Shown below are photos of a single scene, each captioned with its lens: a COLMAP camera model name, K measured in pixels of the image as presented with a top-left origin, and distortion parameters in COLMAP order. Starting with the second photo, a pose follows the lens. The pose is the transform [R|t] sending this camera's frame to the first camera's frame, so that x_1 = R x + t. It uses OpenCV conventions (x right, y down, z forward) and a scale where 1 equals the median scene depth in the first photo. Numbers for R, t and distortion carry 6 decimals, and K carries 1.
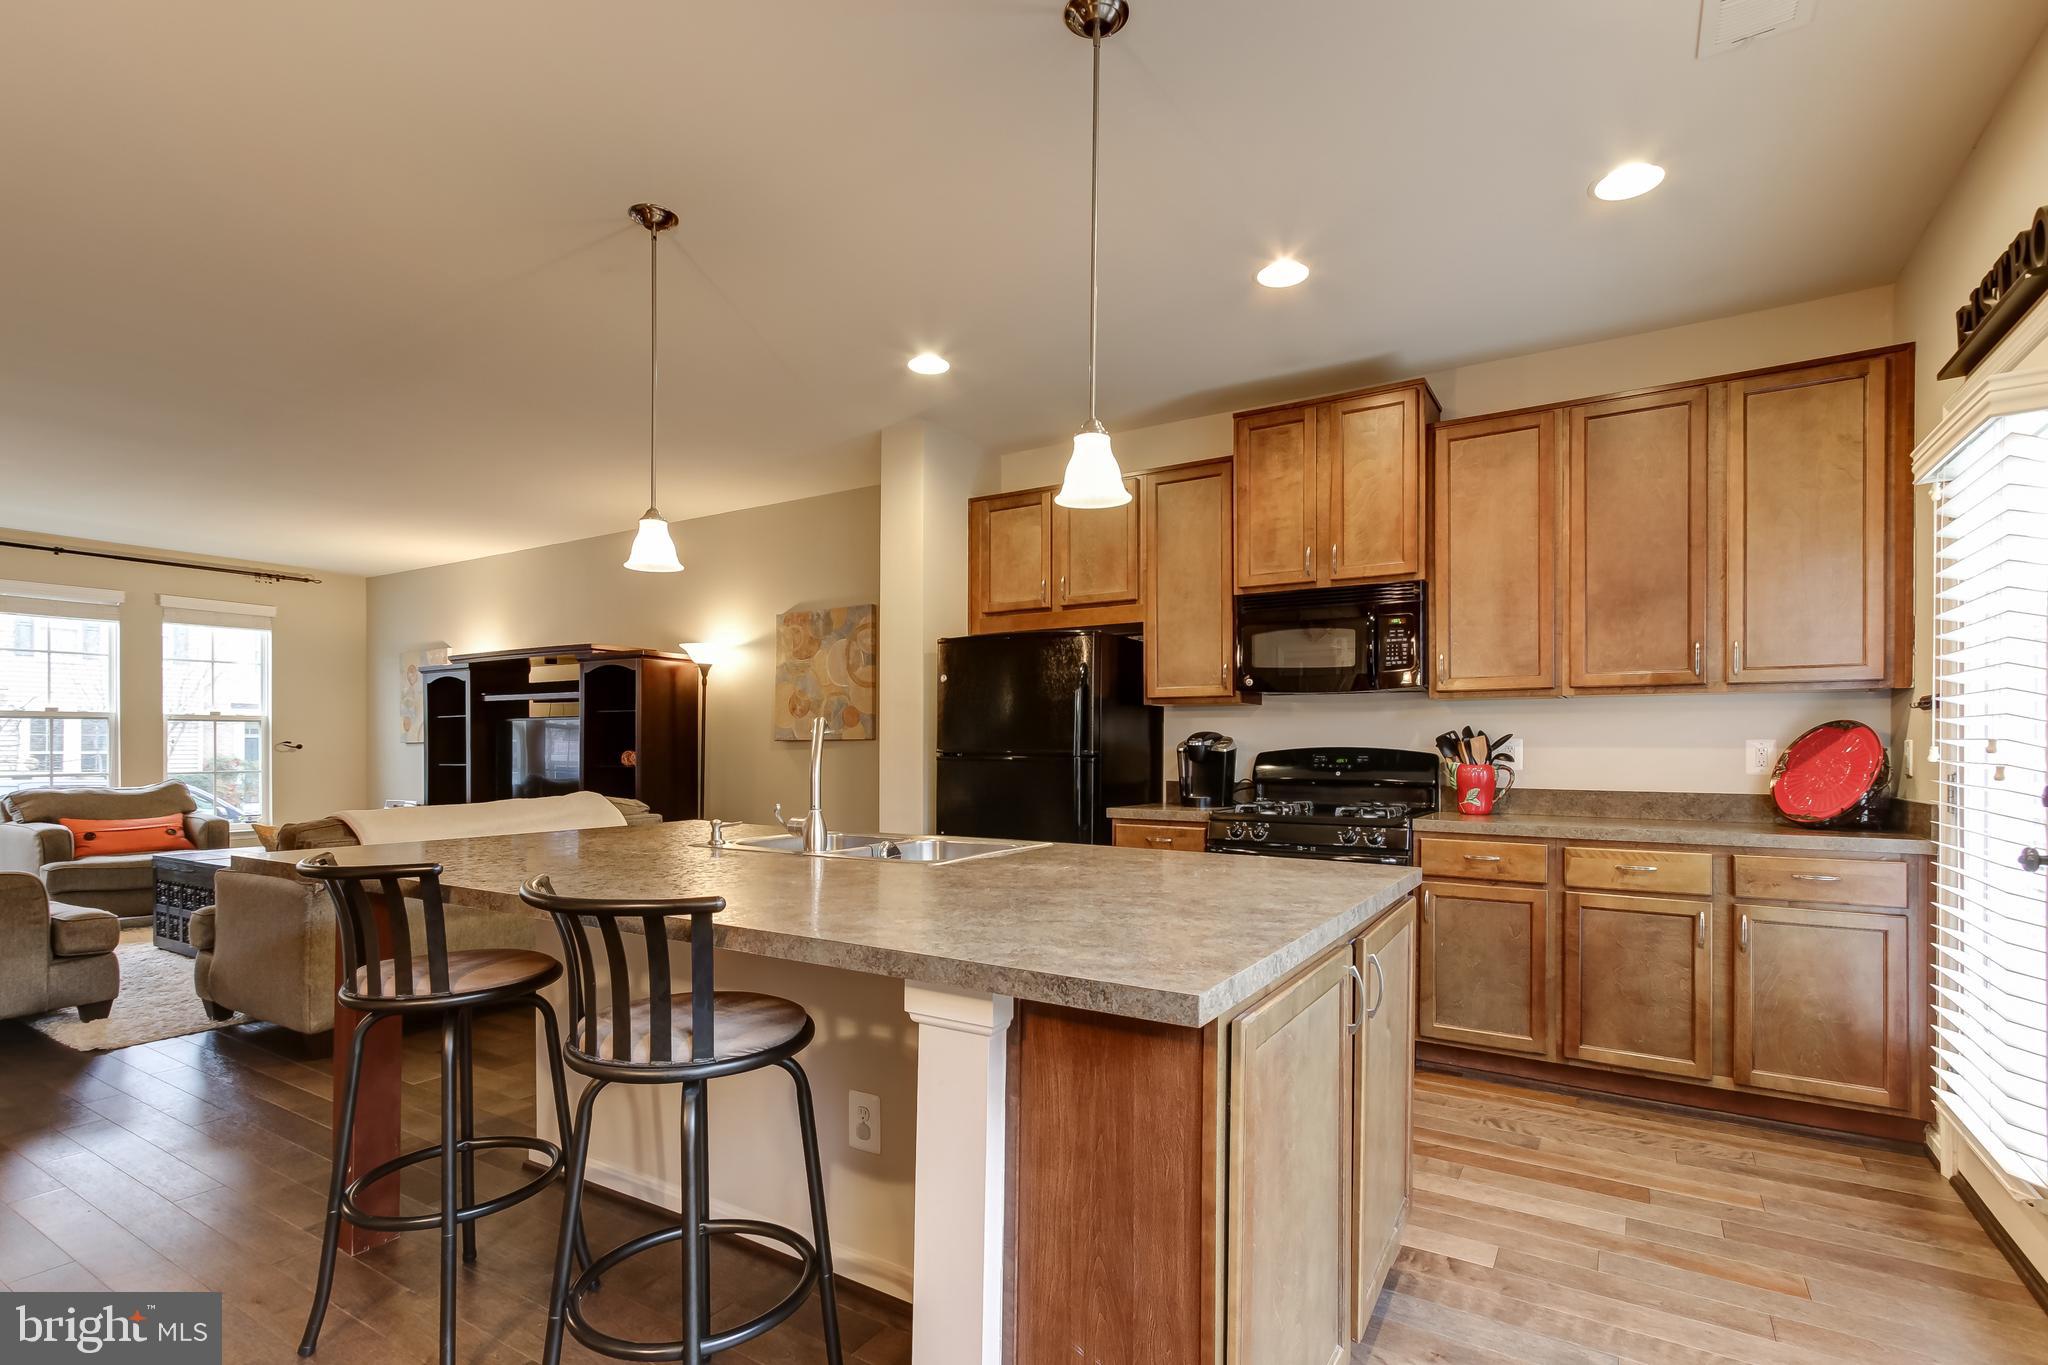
lens RADIAL K [[970.6, 0, 1019.5], [0, 970.6, 741.7], [0, 0, 1]] dist [0.005073, 0.001841]
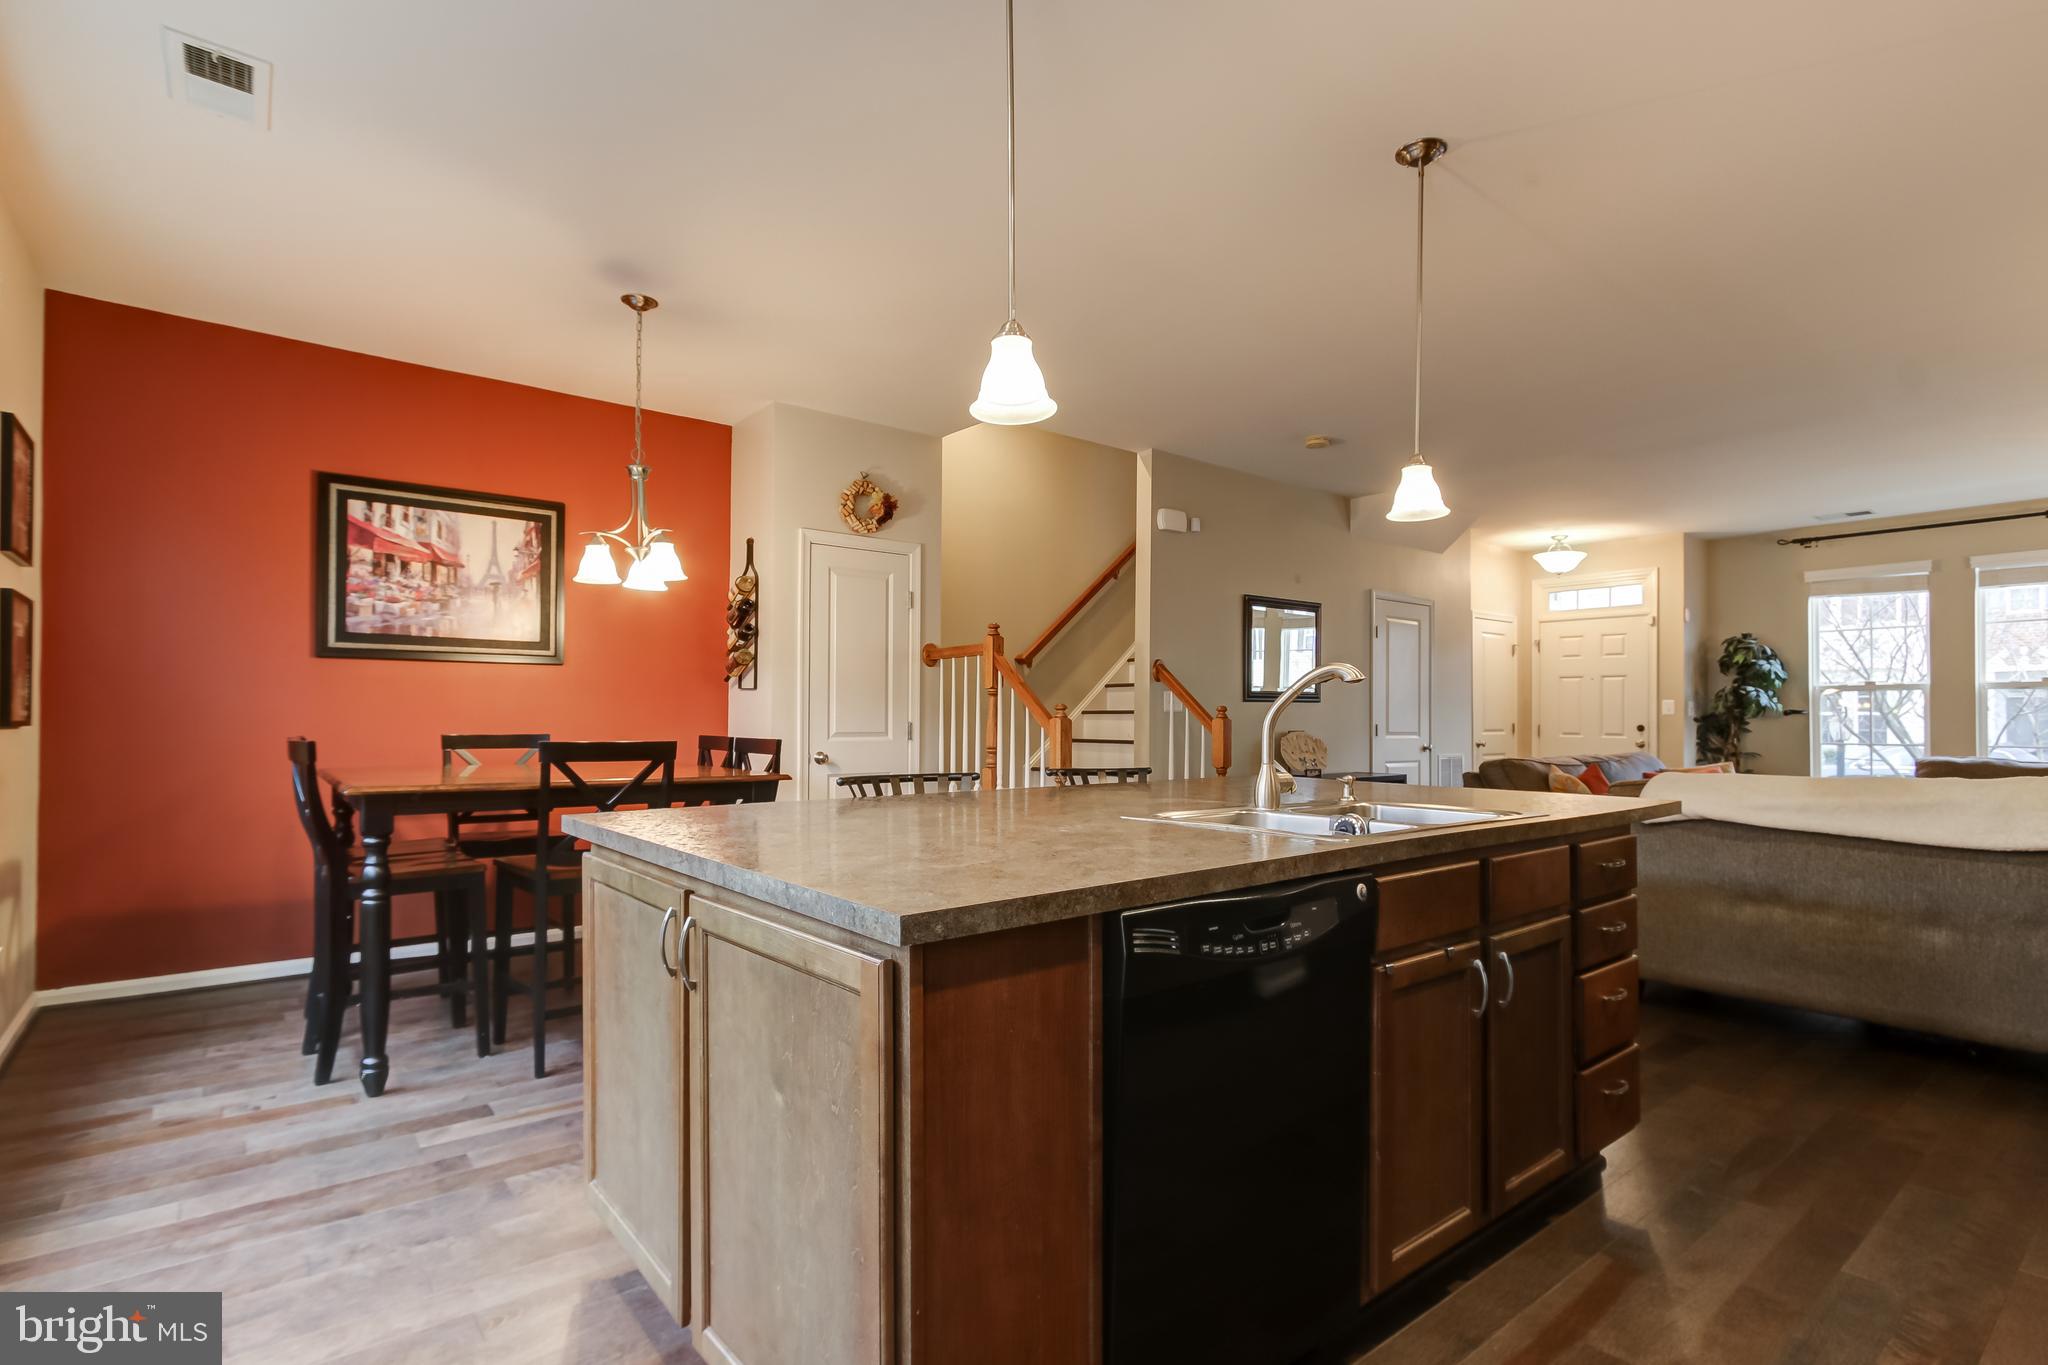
lens RADIAL K [[977.6, 0, 1020.9], [0, 977.6, 704.1], [0, 0, 1]] dist [0.001824, 0.000340]
pose [[-0.332260, -0.016554, -0.943043, 0.328643], [-0.001220, 0.999853, -0.017121, 0.012139], [0.943187, -0.004538, -0.332231, 0.463911]]
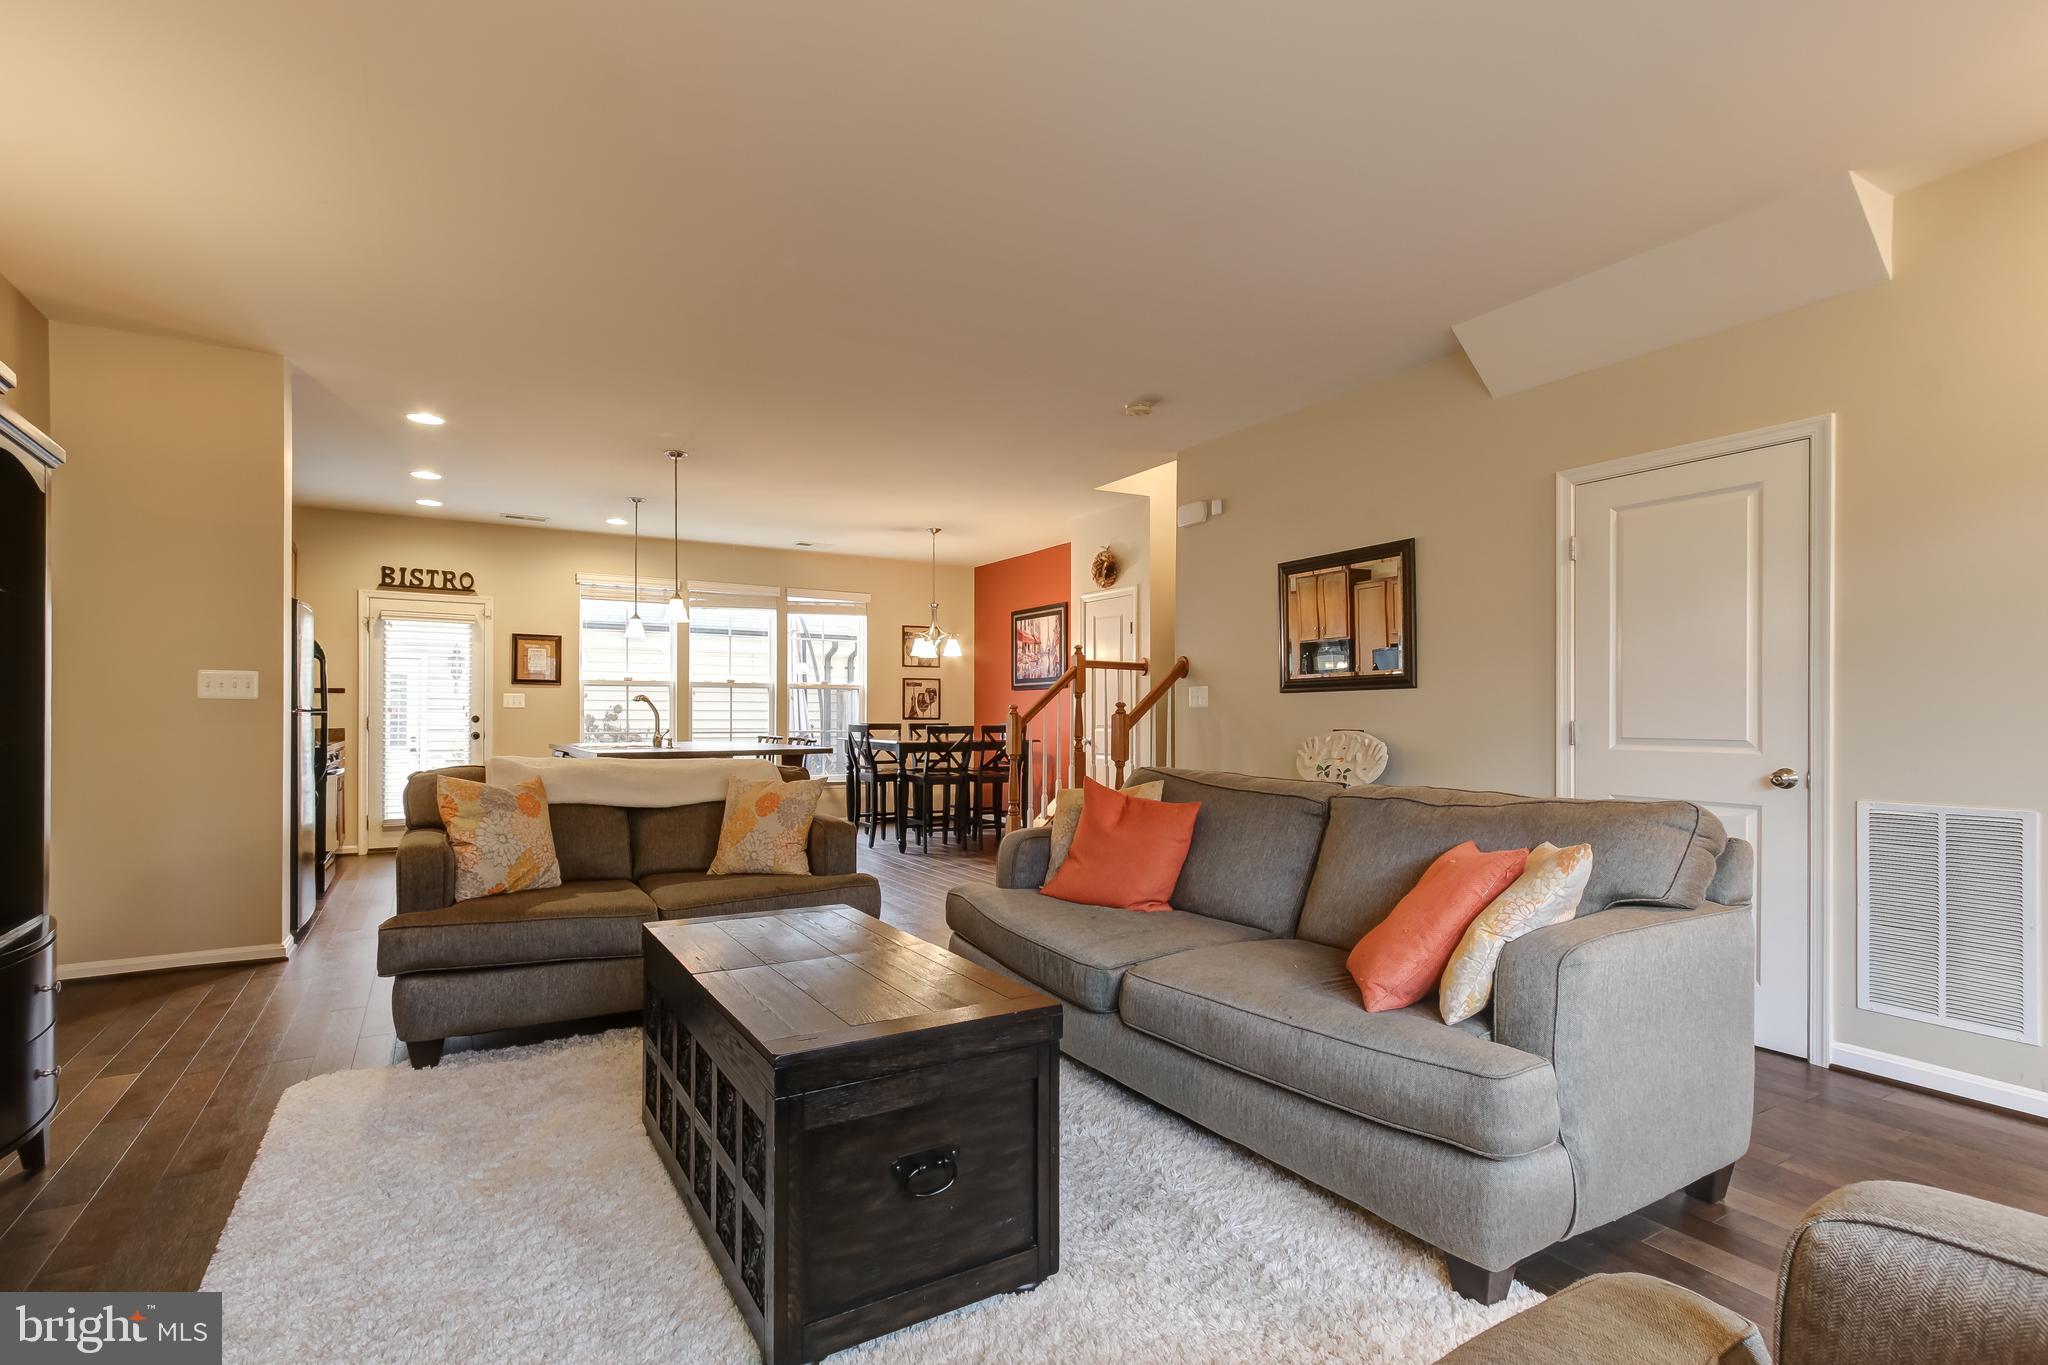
lens RADIAL K [[971.2, 0, 1019.4], [0, 971.2, 720.0], [0, 0, 1]] dist [-0.000165, 0.002451]
pose [[-0.892017, -0.005401, 0.451970, -0.974138], [-0.005587, 0.999984, 0.000923, 0.015050], [-0.451968, -0.001702, -0.892033, 1.247149]]
